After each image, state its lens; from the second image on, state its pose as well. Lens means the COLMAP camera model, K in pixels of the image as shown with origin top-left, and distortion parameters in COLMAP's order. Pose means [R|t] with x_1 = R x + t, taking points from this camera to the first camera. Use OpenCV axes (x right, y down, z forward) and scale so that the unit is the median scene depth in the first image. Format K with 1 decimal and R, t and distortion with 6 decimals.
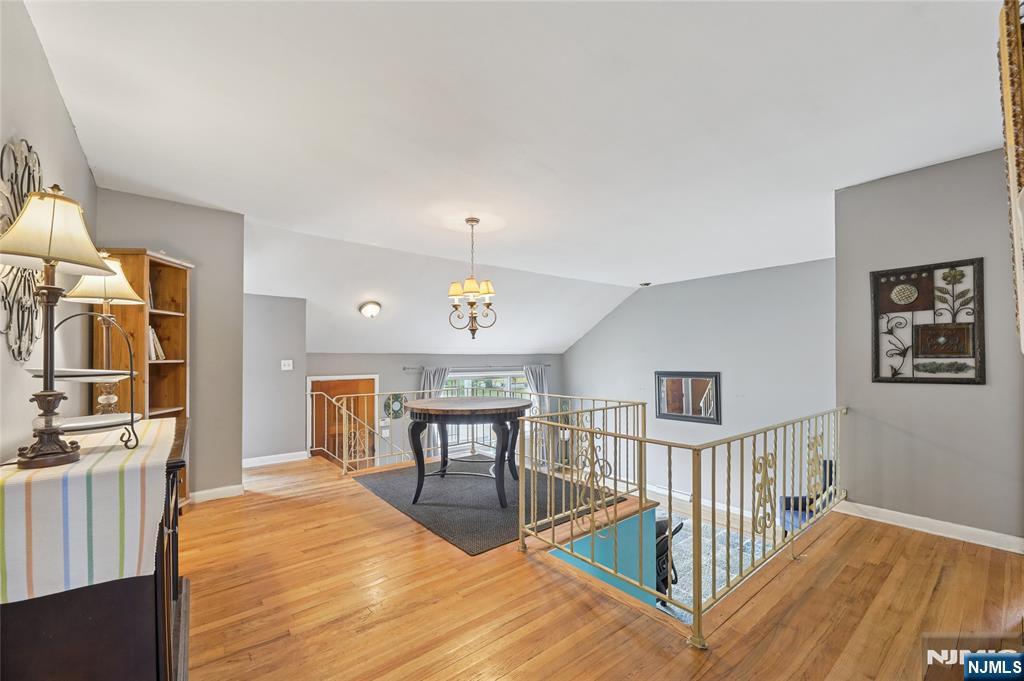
lens RADIAL K [[425.8, 0, 509.1], [0, 425.8, 343.1], [0, 0, 1]] dist [-0.001049, -0.000162]
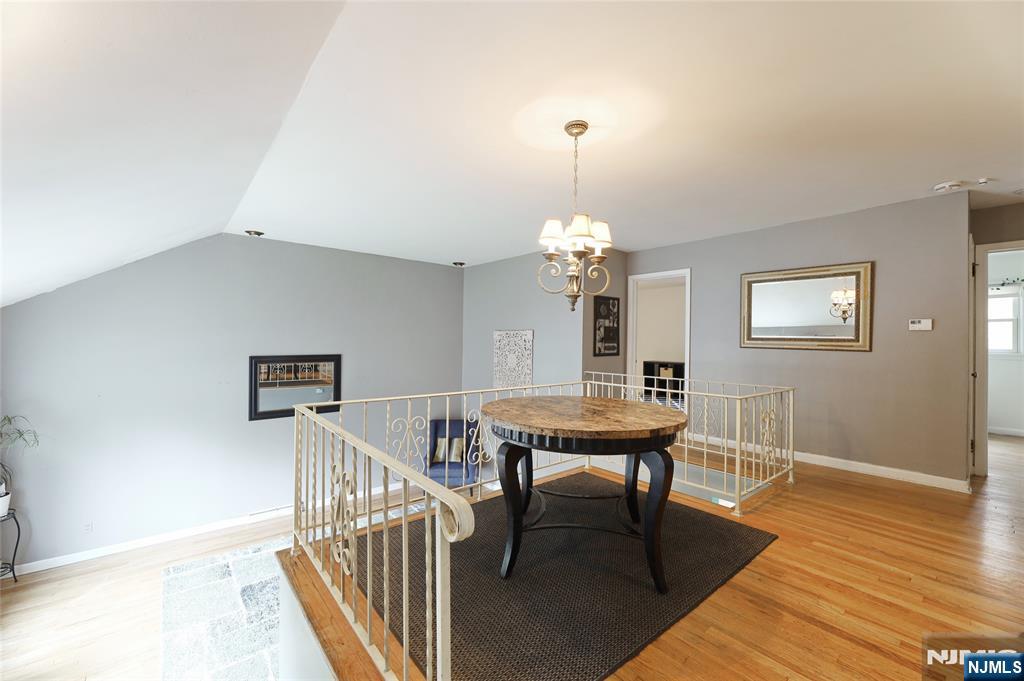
lens RADIAL K [[409.5, 0, 512.0], [0, 409.5, 340.5], [0, 0, 1]] dist [0.001559, 0.000184]
pose [[-0.012035, 0.006946, 0.999903, -0.927254], [-0.050005, 0.998720, -0.007540, 0.058229], [-0.998676, -0.050091, -0.011673, 1.445806]]
